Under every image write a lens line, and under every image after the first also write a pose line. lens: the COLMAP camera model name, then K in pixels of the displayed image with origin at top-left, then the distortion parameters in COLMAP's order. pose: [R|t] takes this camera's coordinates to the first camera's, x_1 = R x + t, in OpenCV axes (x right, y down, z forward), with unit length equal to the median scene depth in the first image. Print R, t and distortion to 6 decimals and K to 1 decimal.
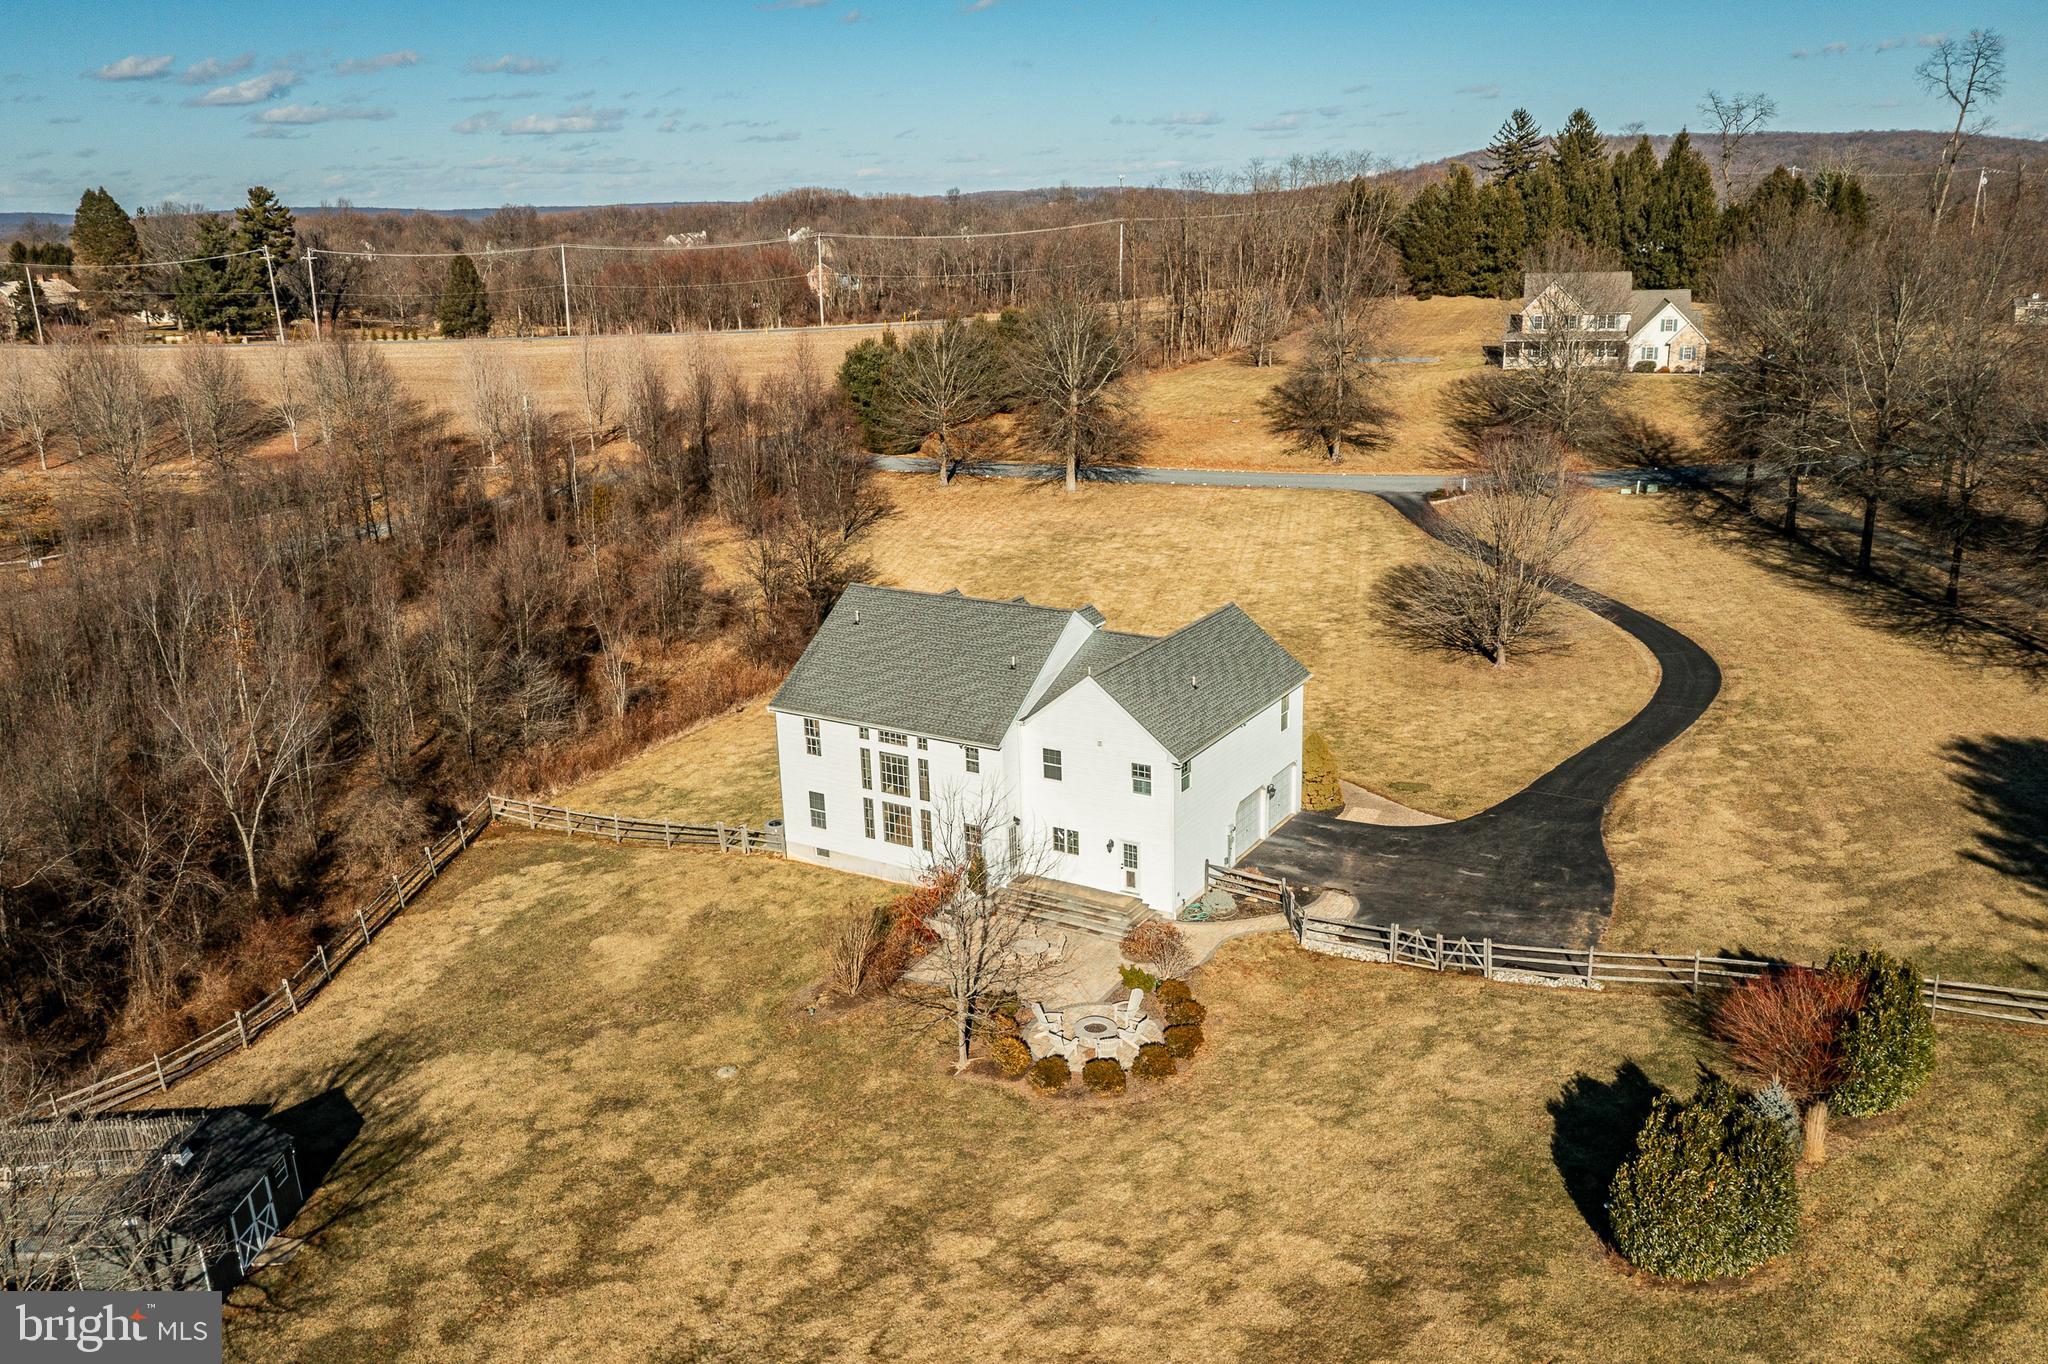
lens RADIAL K [[1618.0, 0, 1024.0], [0, 1618.0, 682.0], [0, 0, 1]] dist [0.009448, -0.000370]
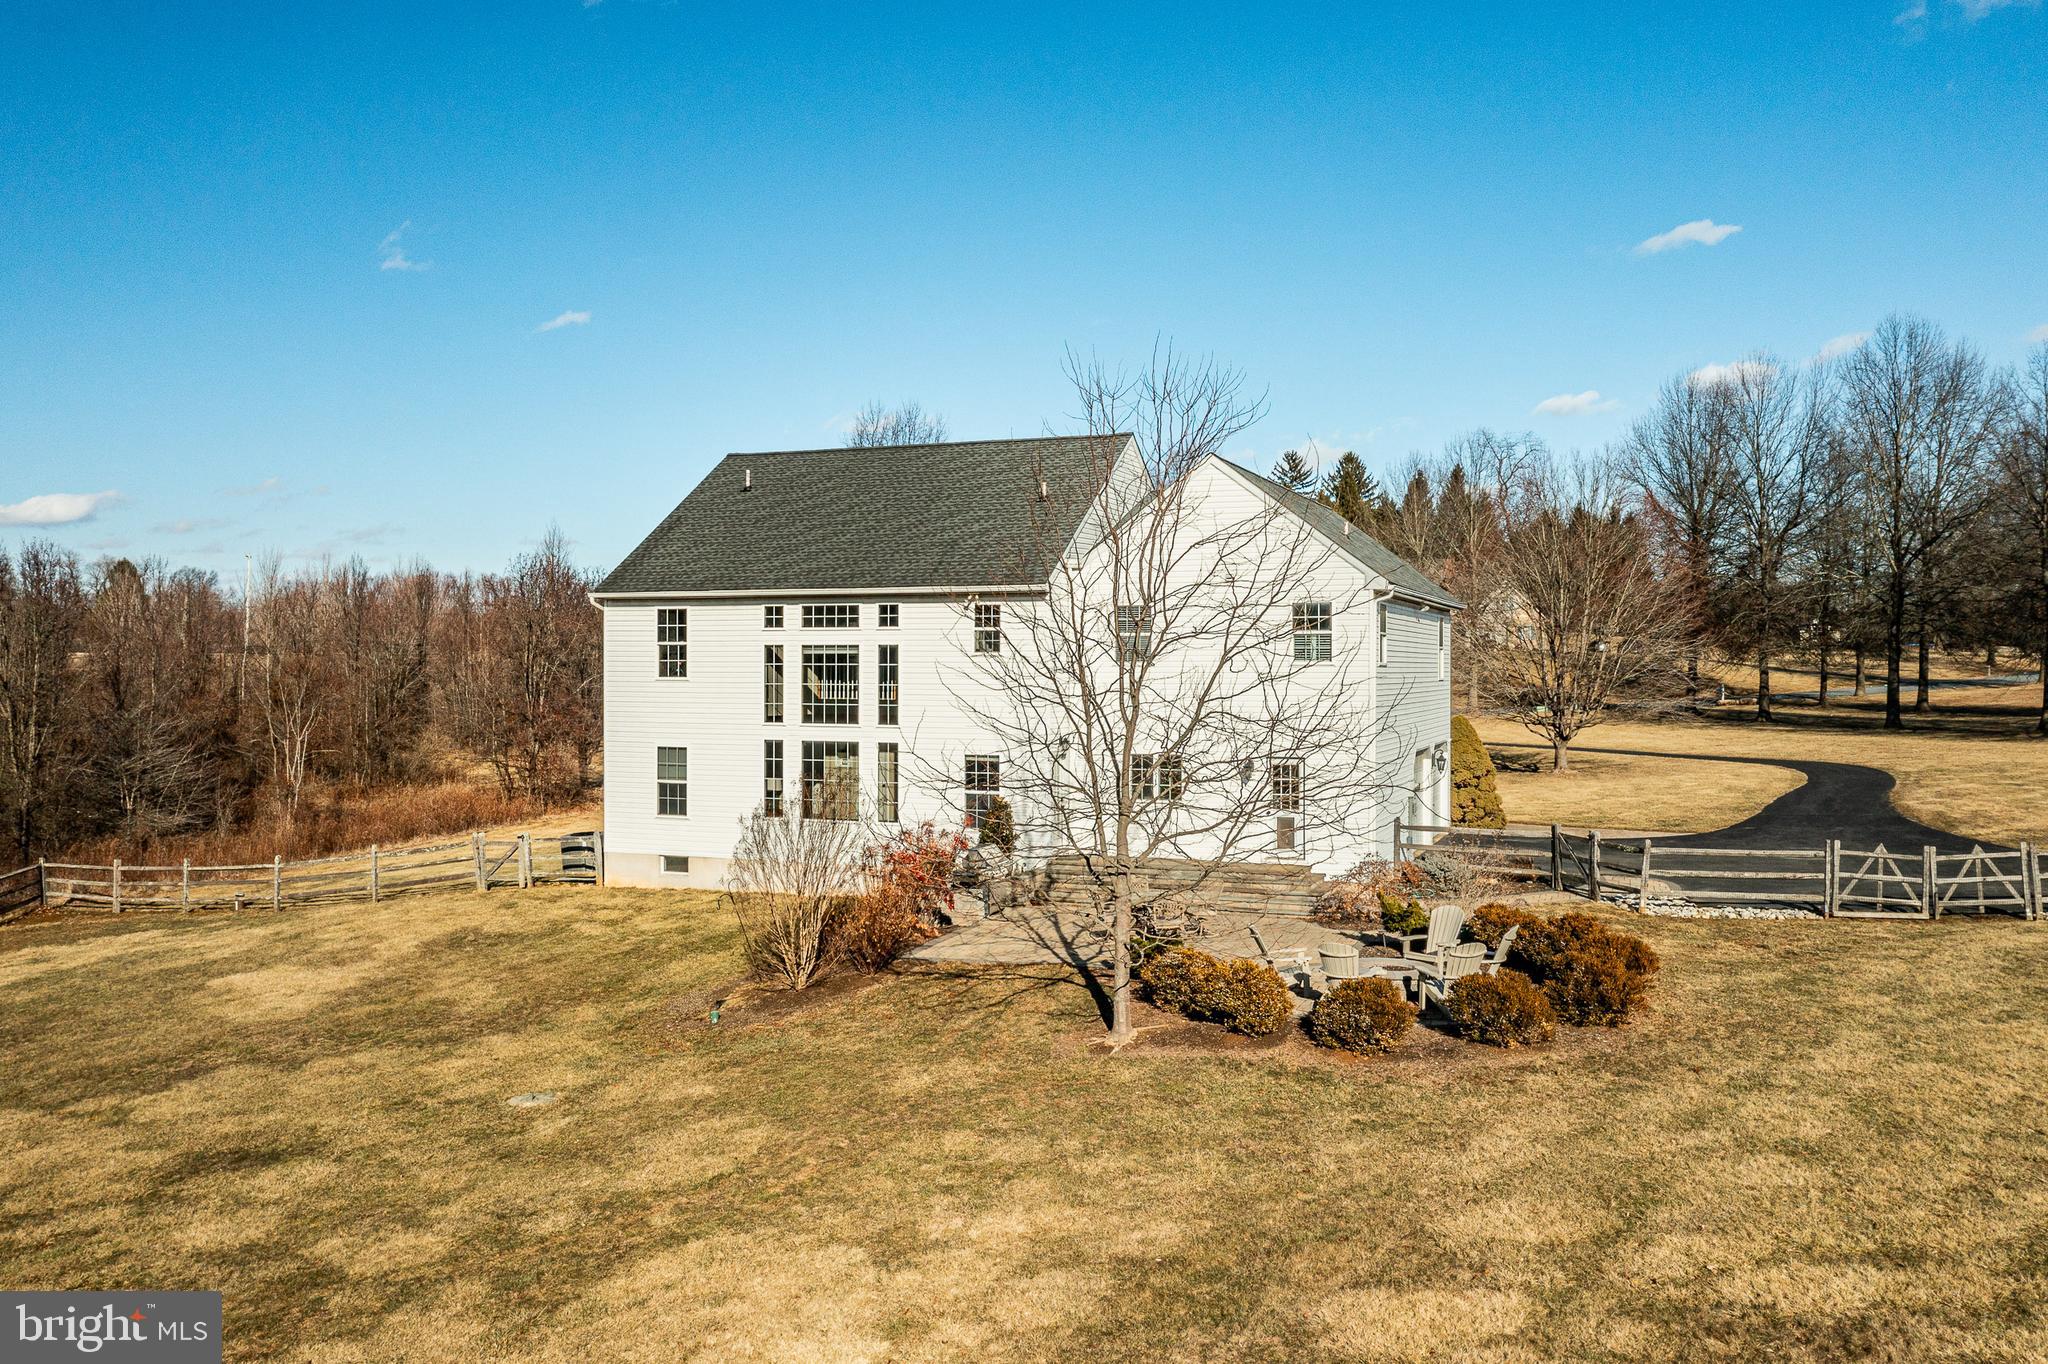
lens RADIAL K [[1619.3, 0, 1024.0], [0, 1619.3, 682.0], [0, 0, 1]] dist [-0.004857, -0.000619]
pose [[0.983292, 0.032188, 0.179165, -0.118109], [0.019265, 0.960314, -0.278256, 0.219577], [-0.181011, 0.277059, 0.943649, 0.479657]]
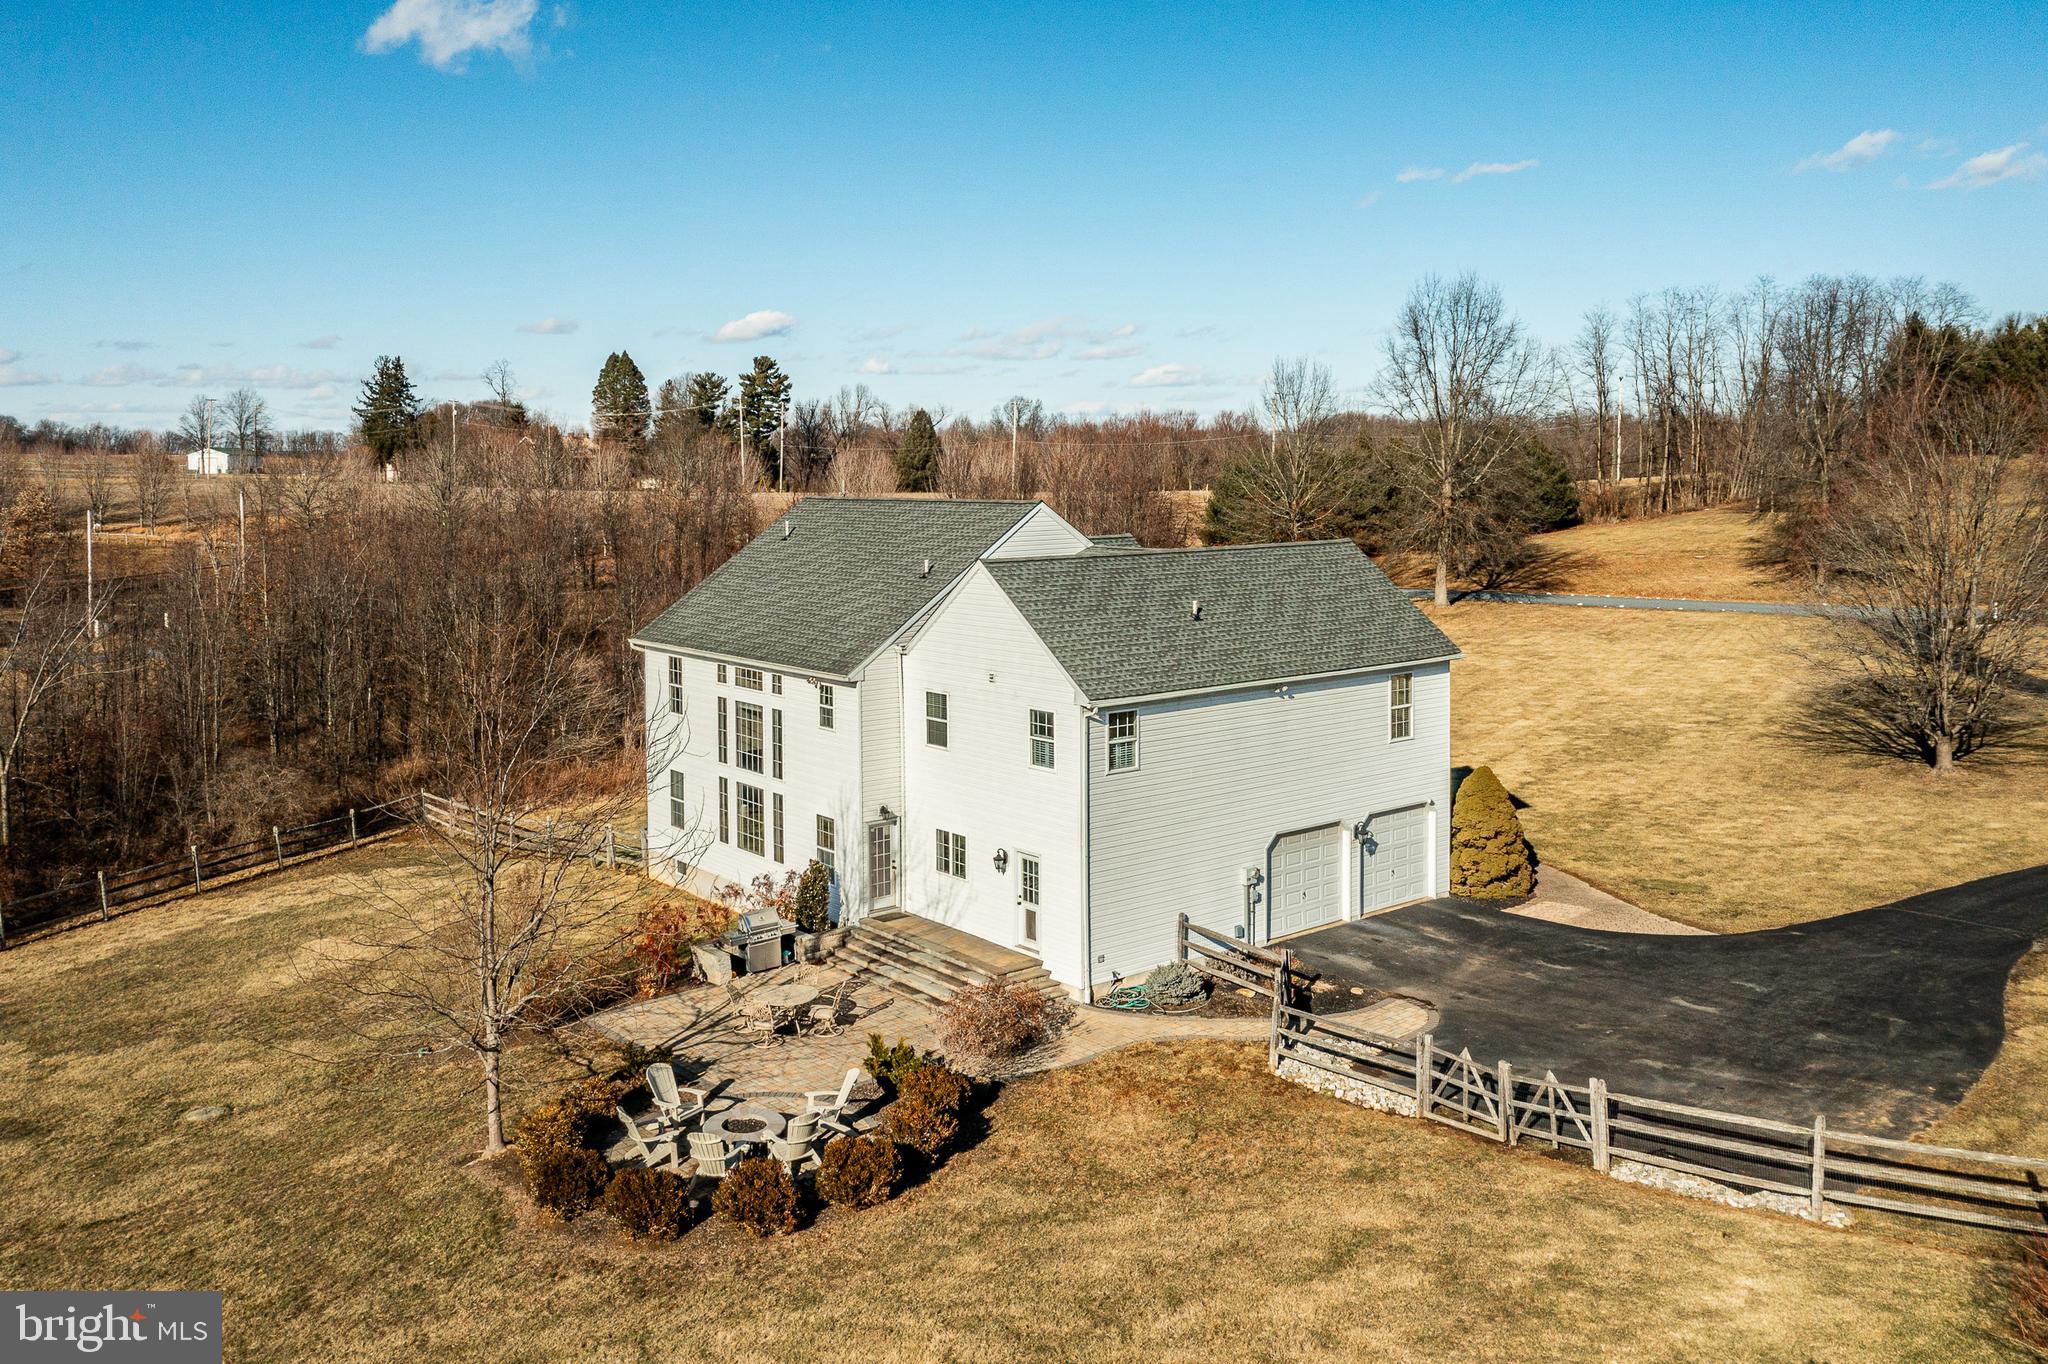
lens RADIAL K [[1671.0, 0, 1006.2], [0, 1671.0, 516.8], [0, 0, 1]] dist [0.006229, 0.003181]
pose [[0.939636, 0.032835, -0.340595, 0.250874], [-0.115531, 0.967376, -0.225470, 0.114850], [0.322080, 0.251209, 0.912775, 0.412986]]
